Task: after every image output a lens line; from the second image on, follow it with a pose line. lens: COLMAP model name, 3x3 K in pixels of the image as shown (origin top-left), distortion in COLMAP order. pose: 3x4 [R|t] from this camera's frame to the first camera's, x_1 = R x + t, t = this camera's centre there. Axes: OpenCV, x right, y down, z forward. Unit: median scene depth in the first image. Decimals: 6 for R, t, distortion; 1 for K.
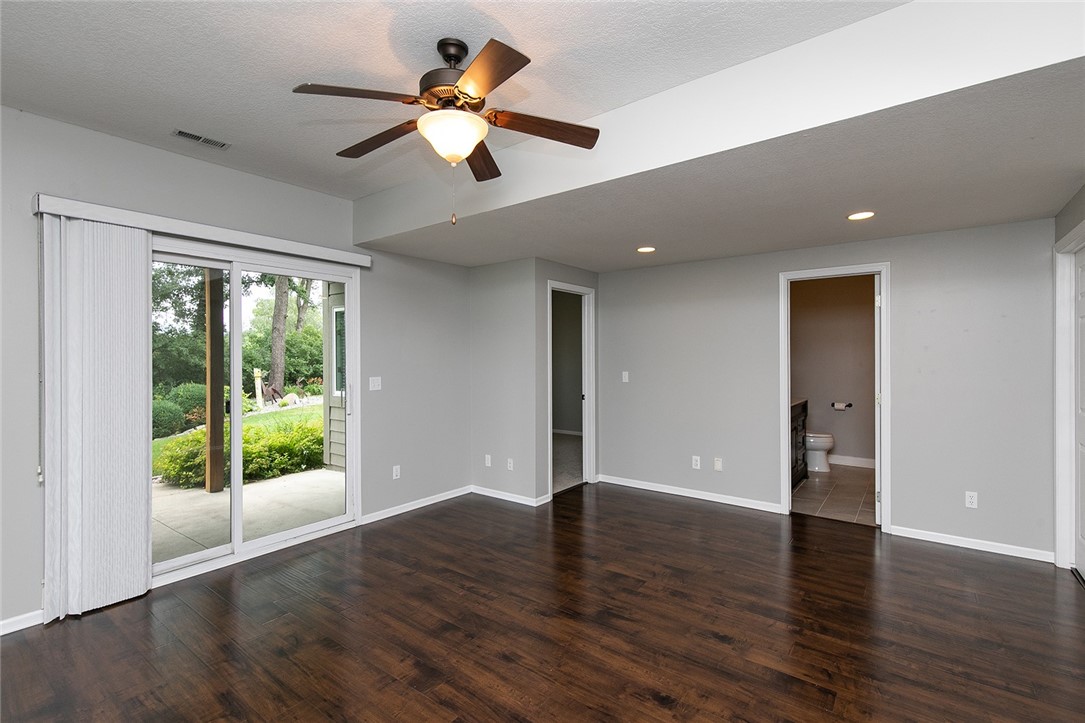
lens RADIAL K [[498.7, 0, 542.5], [0, 498.7, 361.5], [0, 0, 1]] dist [0.002128, 0.000070]
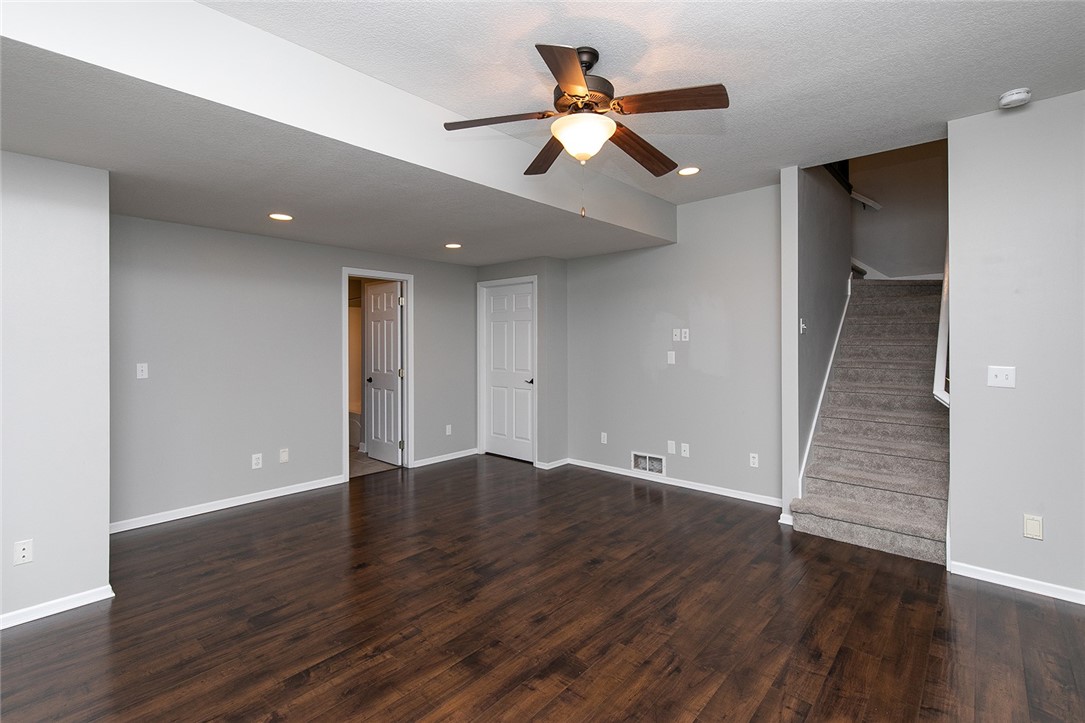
lens RADIAL K [[489.5, 0, 542.6], [0, 489.5, 343.0], [0, 0, 1]] dist [-0.000238, -0.000544]
pose [[0.078894, -0.000906, 0.996883, -0.967412], [0.015274, 0.999883, -0.000300, -0.000791], [-0.996766, 0.015250, 0.078899, 0.779818]]
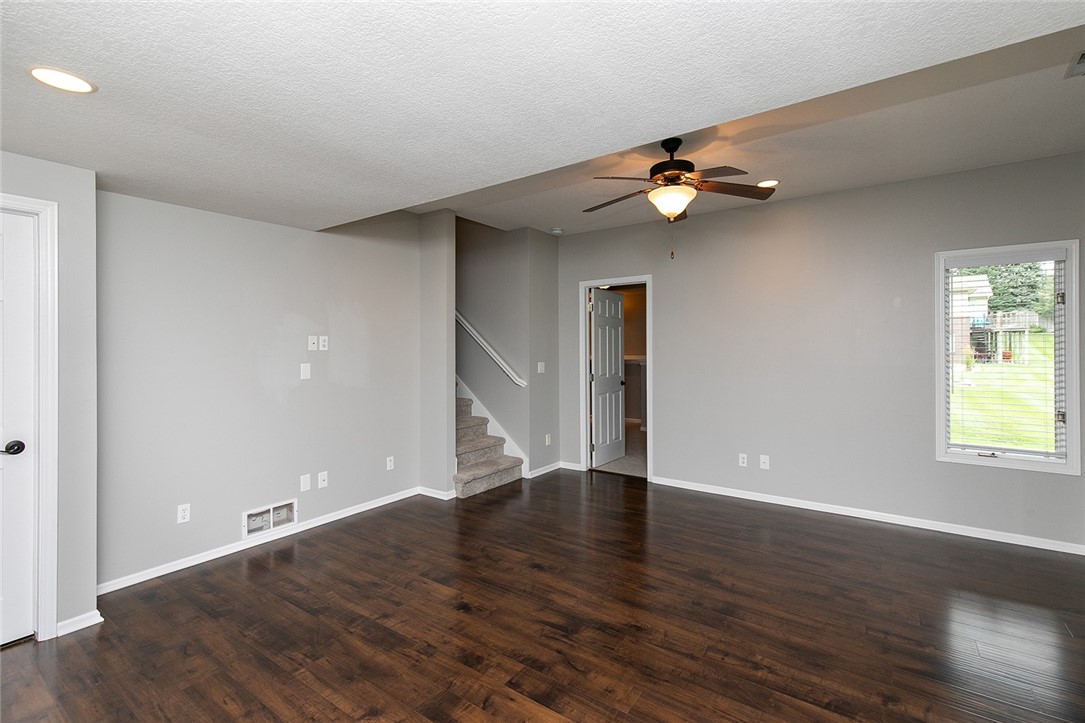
lens RADIAL K [[489.5, 0, 542.6], [0, 489.5, 343.0], [0, 0, 1]] dist [-0.000238, -0.000544]
pose [[-0.999417, 0.010024, -0.032650, 0.202919], [0.010030, 0.999950, 0.000004, -0.014957], [0.032649, -0.000324, -0.999467, 1.912148]]
